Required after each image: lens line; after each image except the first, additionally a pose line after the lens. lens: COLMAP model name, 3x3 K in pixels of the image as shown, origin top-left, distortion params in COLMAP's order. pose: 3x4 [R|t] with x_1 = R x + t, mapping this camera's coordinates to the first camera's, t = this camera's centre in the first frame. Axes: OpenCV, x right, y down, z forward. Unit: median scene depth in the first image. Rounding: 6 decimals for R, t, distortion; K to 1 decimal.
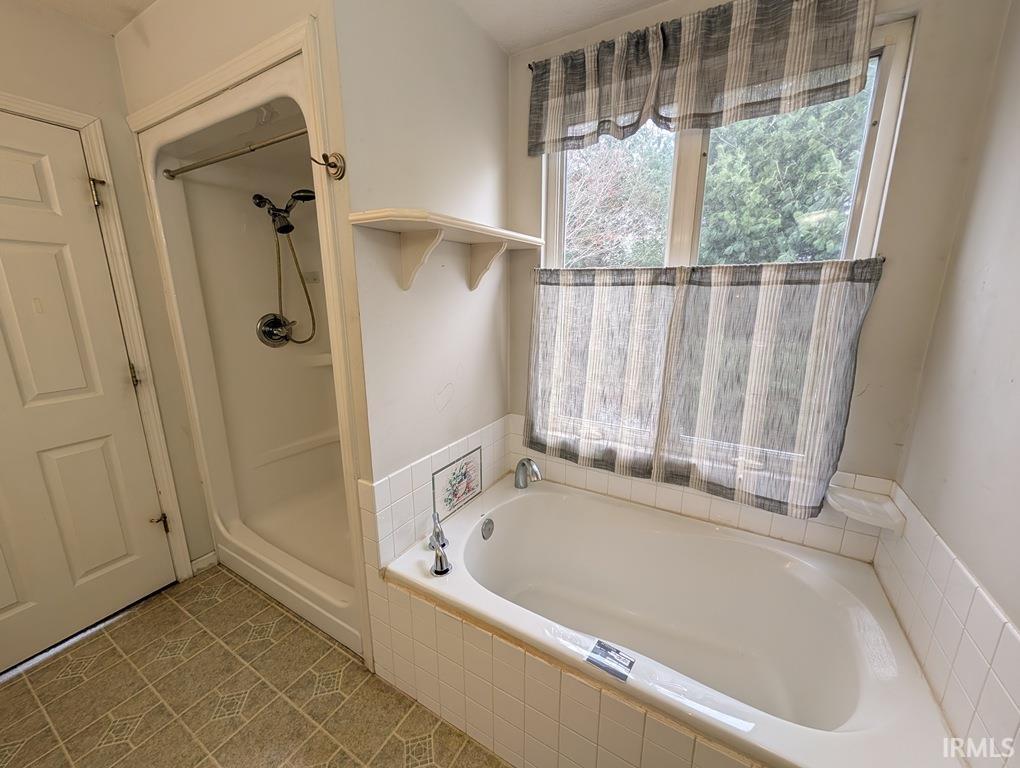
lens RADIAL K [[389.5, 0, 514.8], [0, 389.5, 382.5], [0, 0, 1]] dist [0.007525, 0.000441]
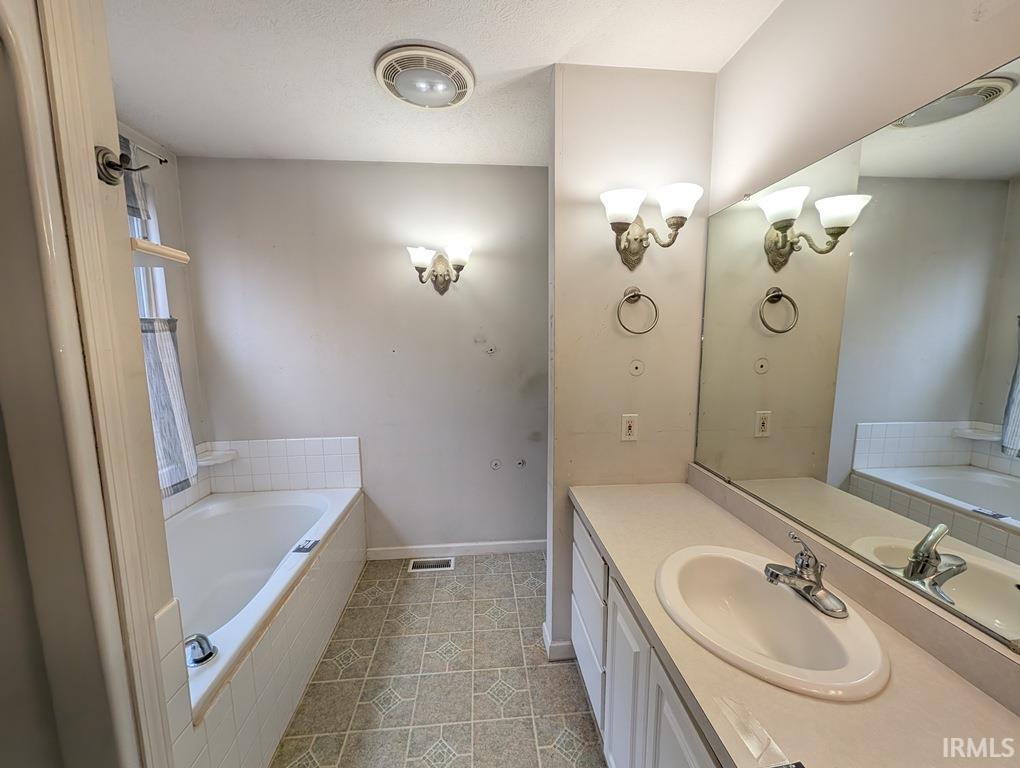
lens RADIAL K [[389.5, 0, 510.3], [0, 389.5, 389.2], [0, 0, 1]] dist [0.007525, 0.000441]
pose [[-0.565228, -0.098172, 0.819072, -1.274846], [0.184277, 0.952778, 0.241364, -0.158683], [-0.804089, 0.287362, -0.520446, 0.761859]]
